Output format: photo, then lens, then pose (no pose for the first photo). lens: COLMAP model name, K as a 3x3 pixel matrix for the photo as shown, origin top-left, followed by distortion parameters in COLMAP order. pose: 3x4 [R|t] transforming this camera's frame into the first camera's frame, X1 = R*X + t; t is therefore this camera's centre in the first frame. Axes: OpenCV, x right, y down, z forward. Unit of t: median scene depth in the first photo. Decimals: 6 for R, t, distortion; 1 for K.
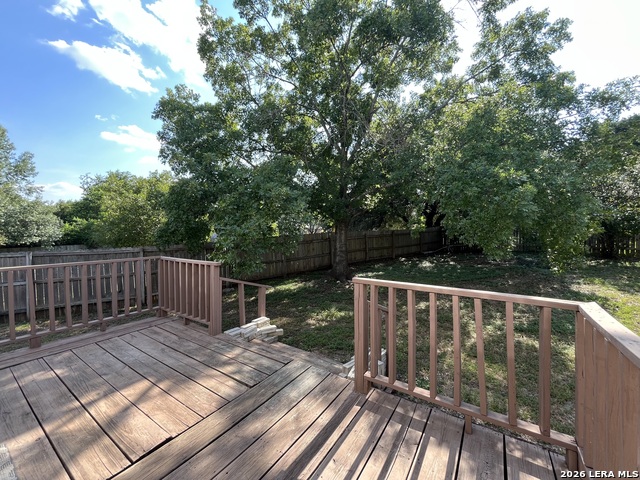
lens RADIAL K [[260.8, 0, 318.2], [0, 260.8, 239.4], [0, 0, 1]] dist [-0.005976, 0.001594]
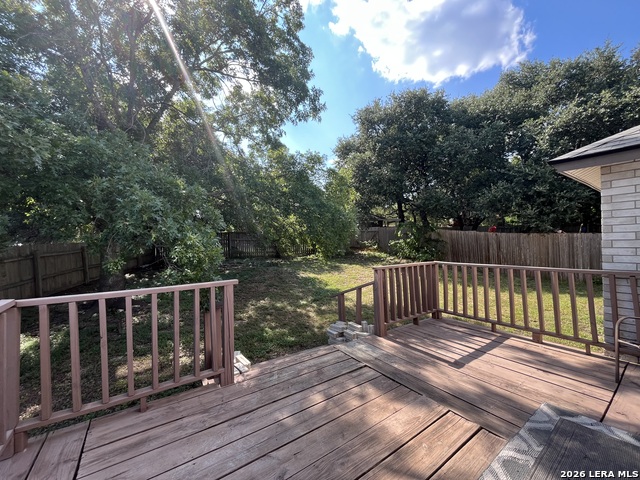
lens RADIAL K [[260.8, 0, 317.5], [0, 260.8, 239.4], [0, 0, 1]] dist [-0.005976, 0.001594]
pose [[0.346039, 0.009293, 0.938174, -0.545228], [0.035351, 0.999112, -0.022936, -0.001764], [-0.937554, 0.041103, 0.345403, 0.279672]]
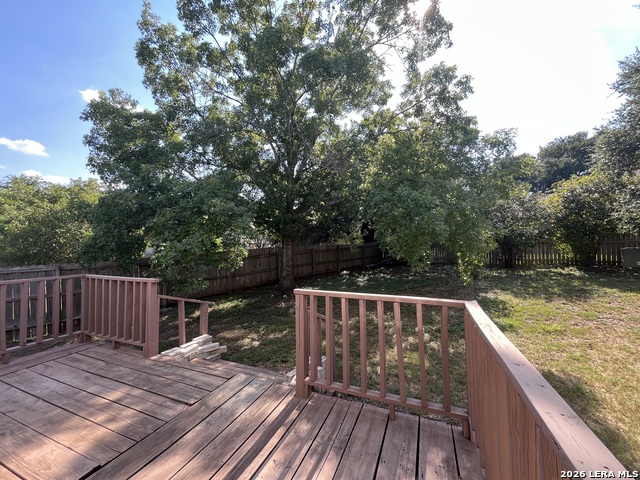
lens RADIAL K [[260.8, 0, 318.5], [0, 260.8, 239.7], [0, 0, 1]] dist [-0.005976, 0.001594]
pose [[0.980280, 0.003762, 0.197576, 0.006060], [0.007149, 0.998489, -0.054482, -0.000078], [-0.197482, 0.054820, 0.978772, -0.033427]]
